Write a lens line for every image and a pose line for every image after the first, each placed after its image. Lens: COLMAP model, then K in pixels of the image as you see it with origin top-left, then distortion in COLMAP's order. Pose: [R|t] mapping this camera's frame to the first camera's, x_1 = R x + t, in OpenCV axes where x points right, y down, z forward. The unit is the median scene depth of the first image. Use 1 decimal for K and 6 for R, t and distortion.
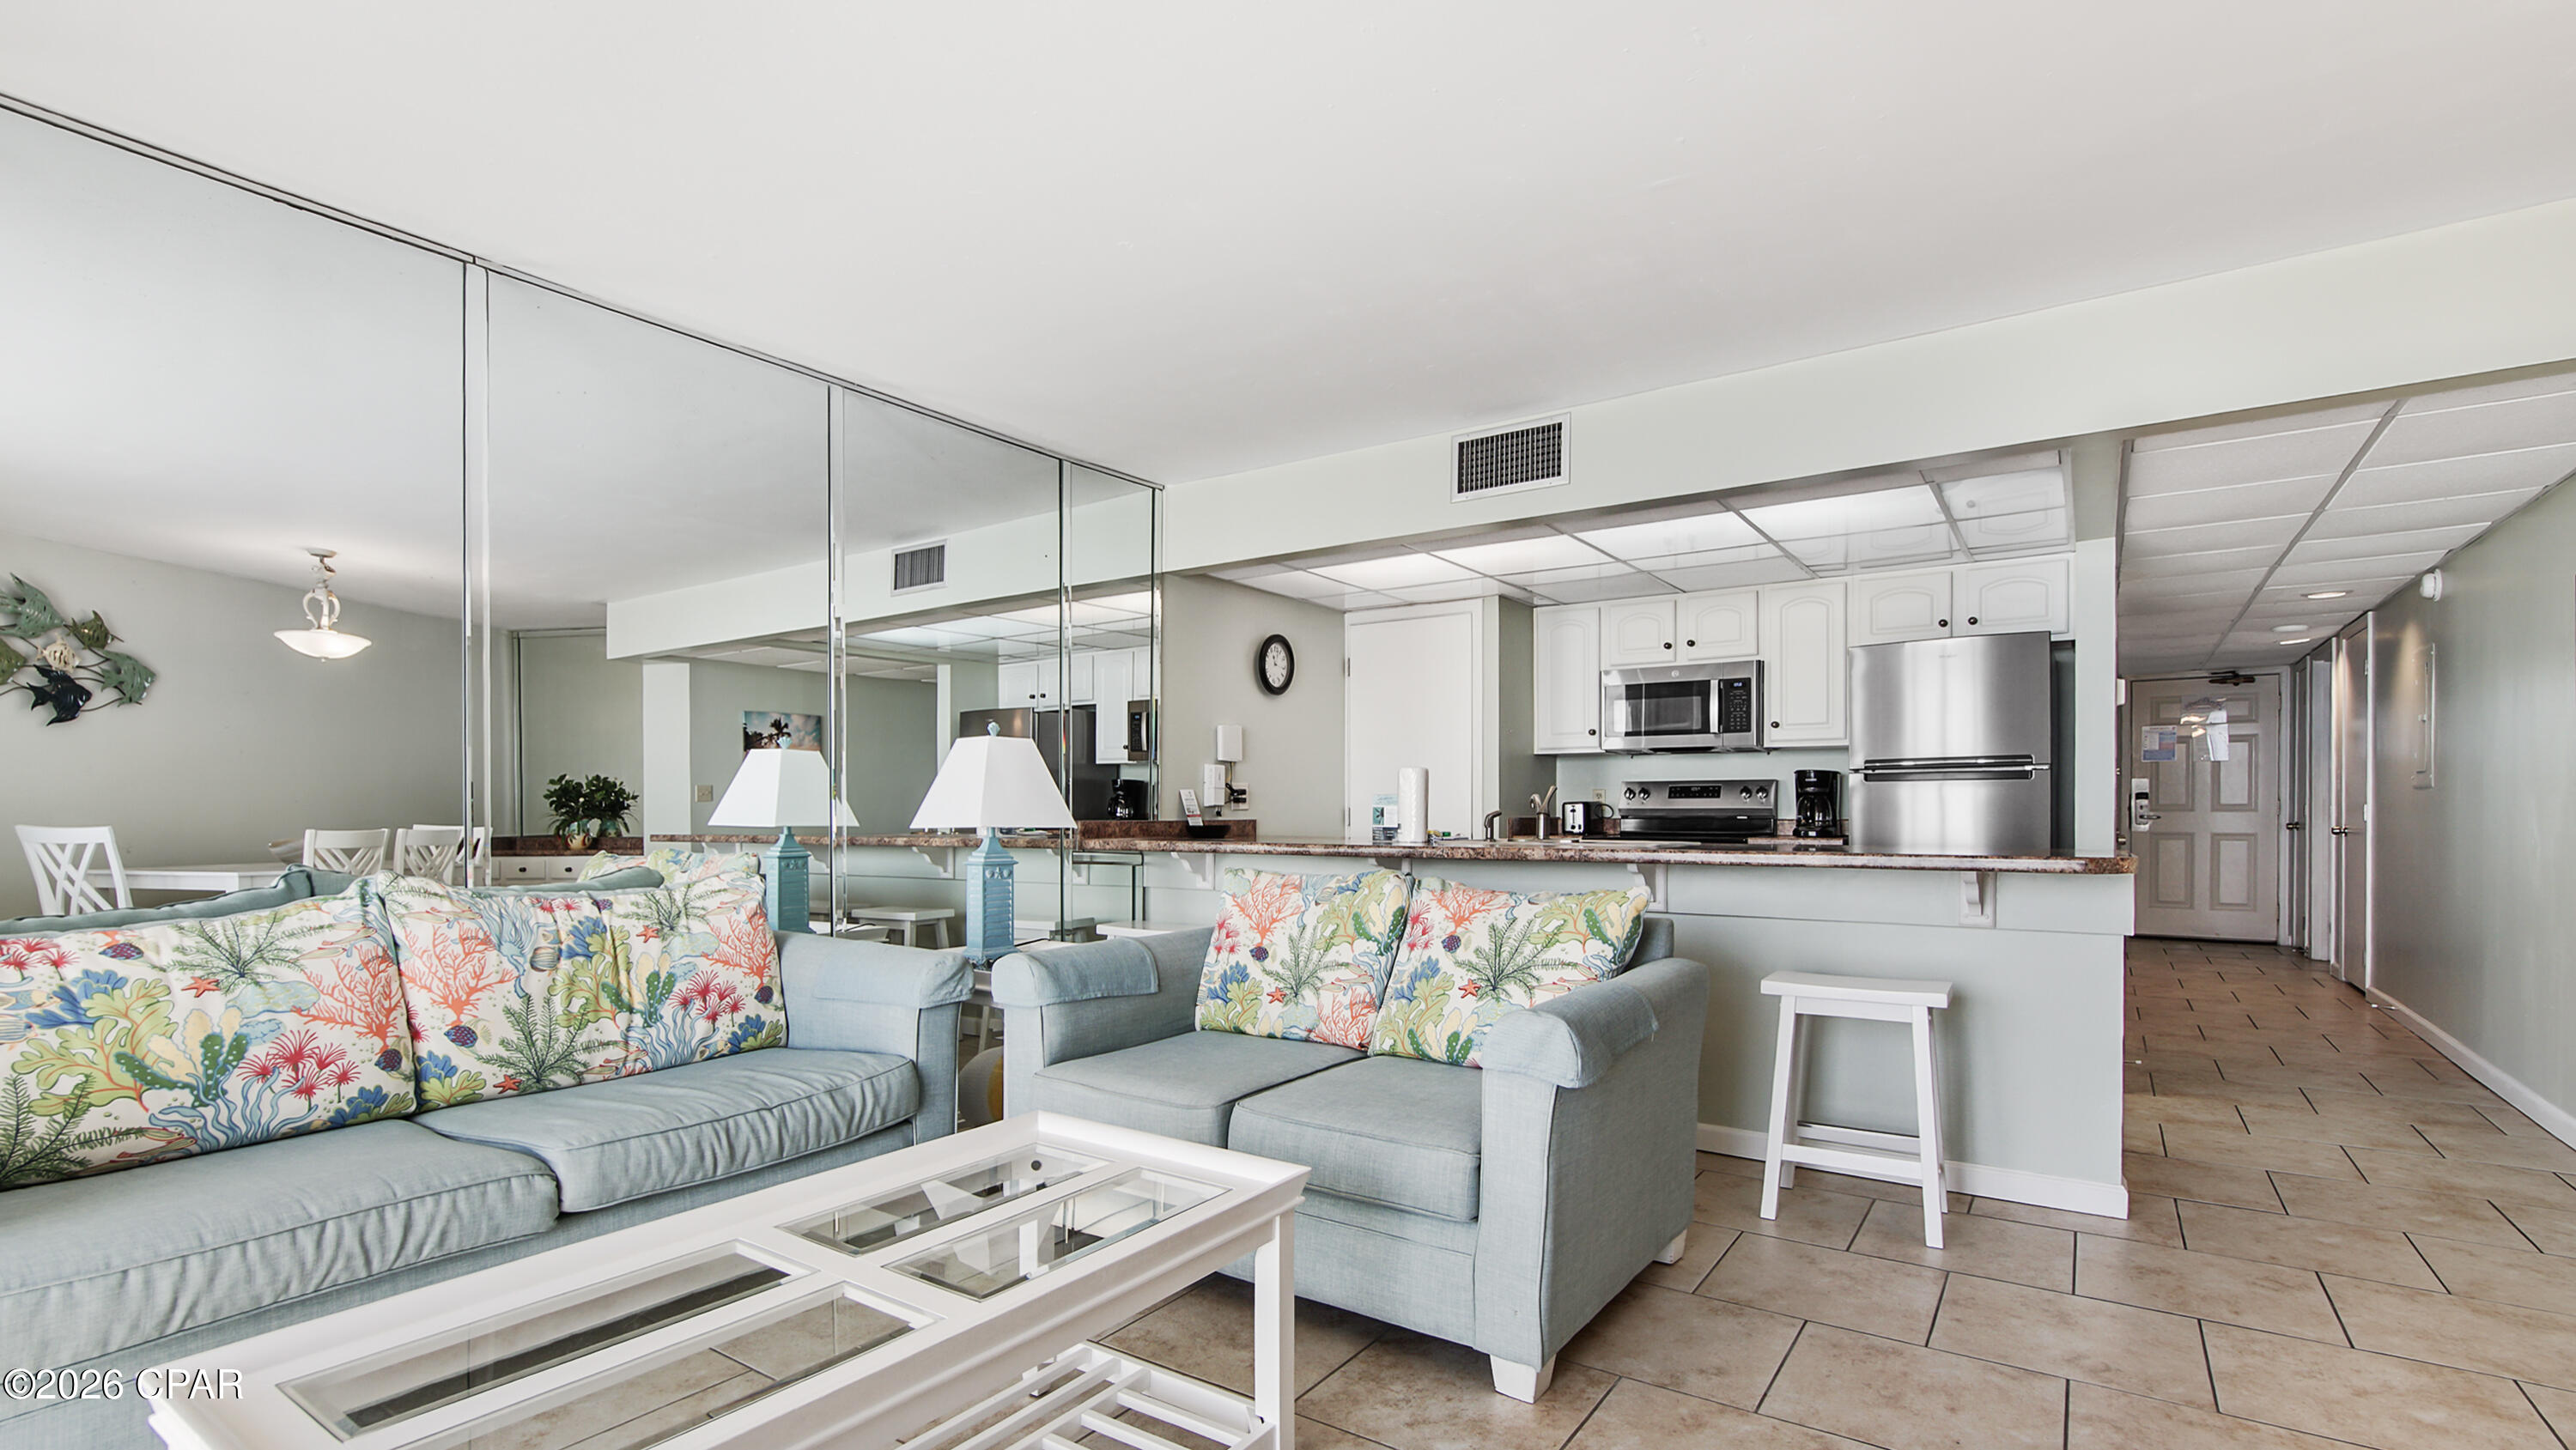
lens RADIAL K [[1151.5, 0, 1309.9], [0, 1151.5, 822.5], [0, 0, 1]] dist [-0.006665, 0.004525]
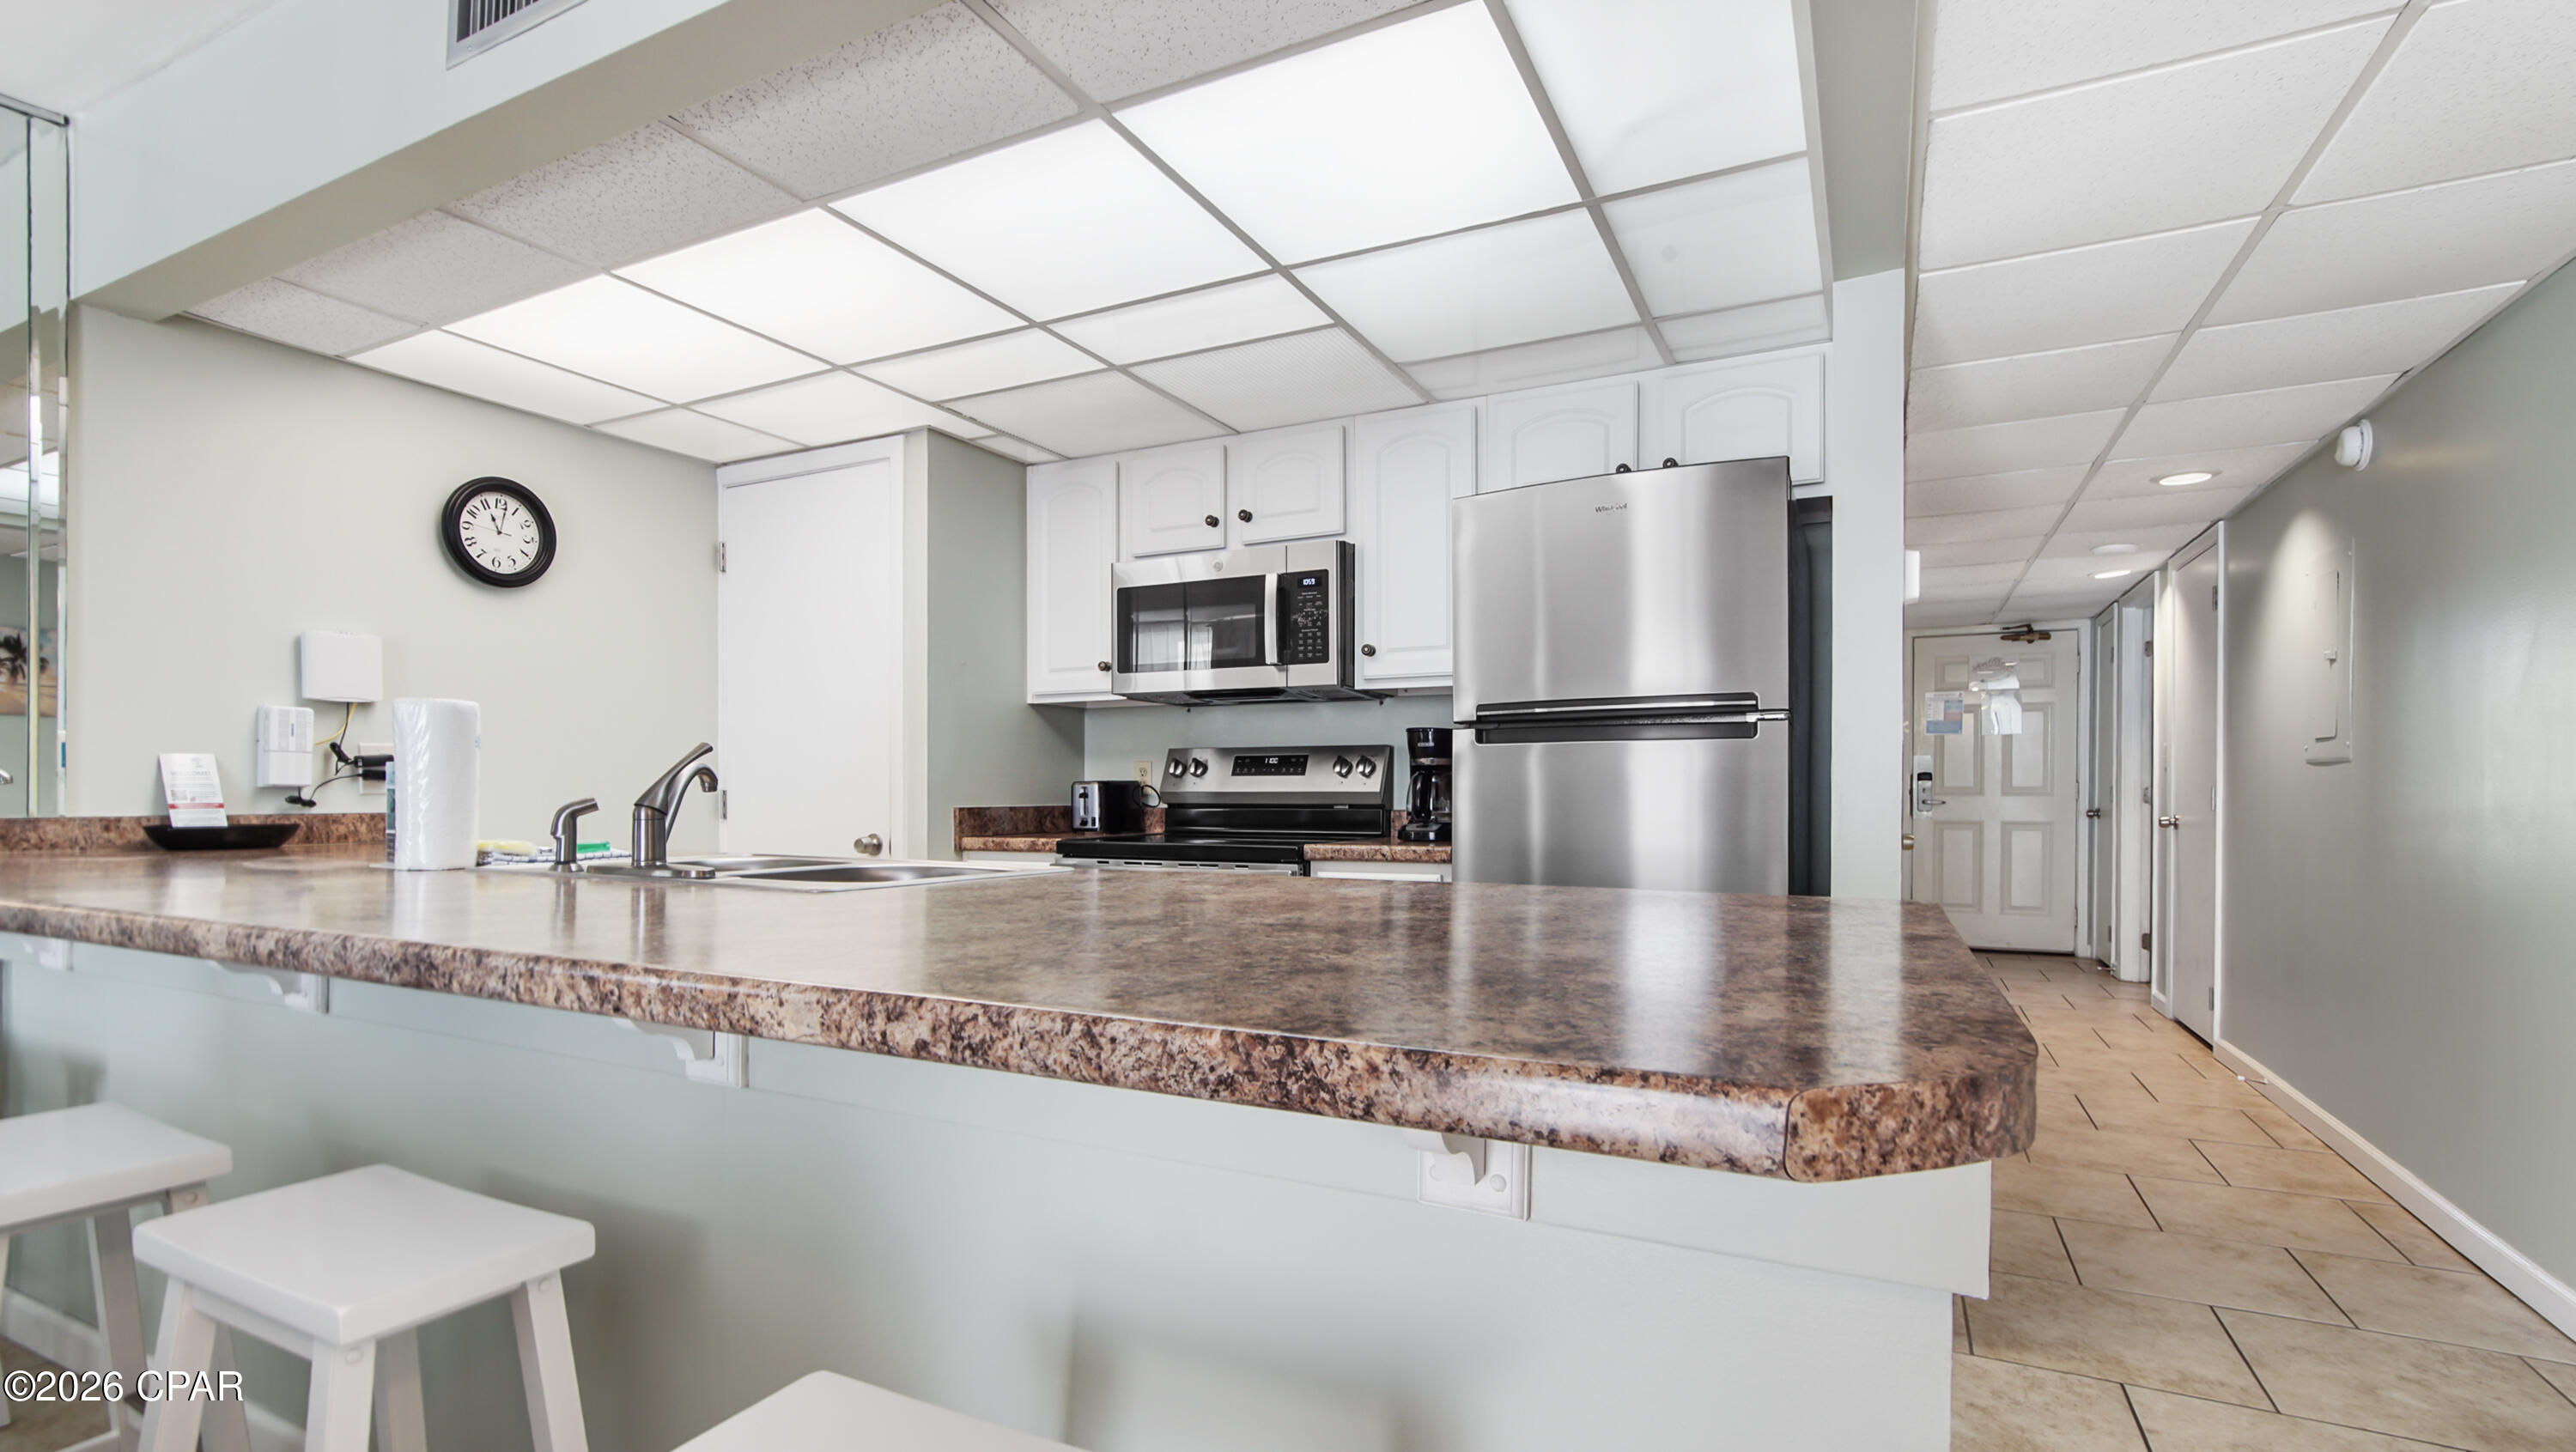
lens RADIAL K [[1151.6, 0, 1293.2], [0, 1151.6, 804.8], [0, 0, 1]] dist [-0.006665, 0.004525]
pose [[0.991393, 0.000191, 0.130921, 0.320594], [-0.000317, 1.000000, 0.000944, -0.006965], [-0.130921, -0.000977, 0.991392, 0.463473]]
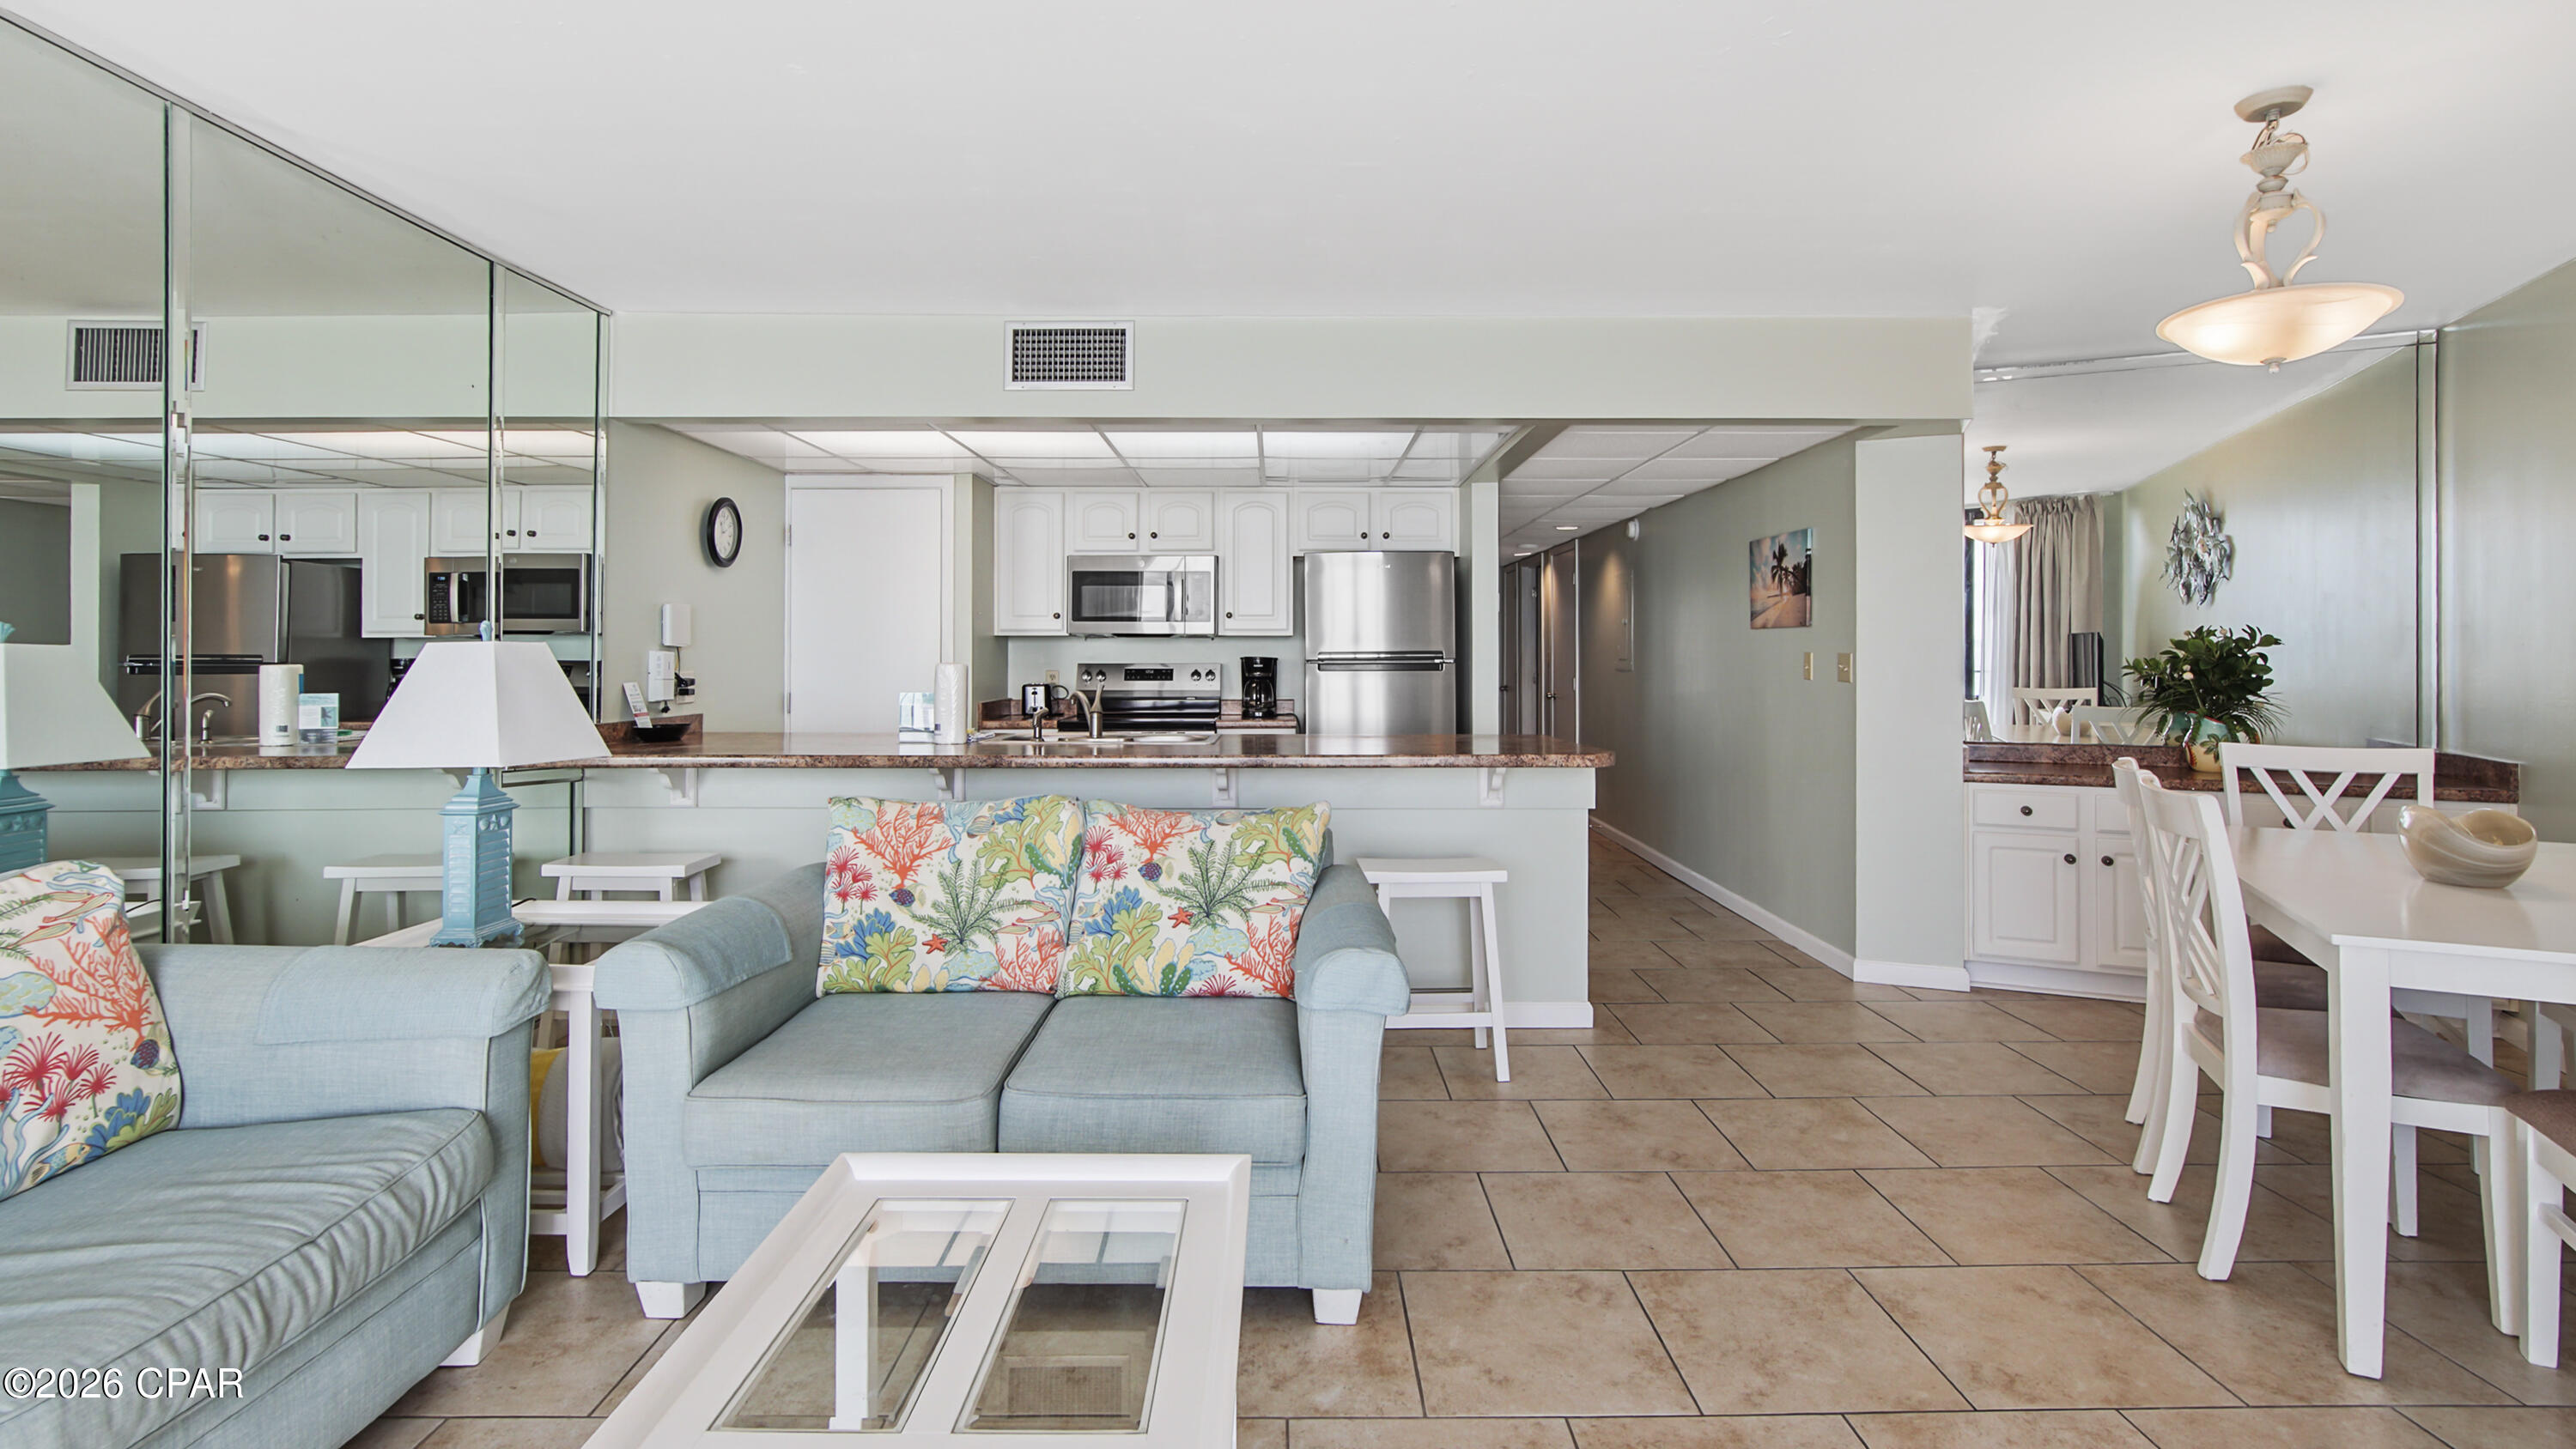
lens RADIAL K [[1151.4, 0, 1279.1], [0, 1151.4, 650.7], [0, 0, 1]] dist [-0.006665, 0.004525]
pose [[0.829995, 0.004194, 0.557756, -0.188779], [0.005596, 0.999859, -0.015846, -0.037719], [-0.557744, 0.016273, 0.829854, 0.068856]]
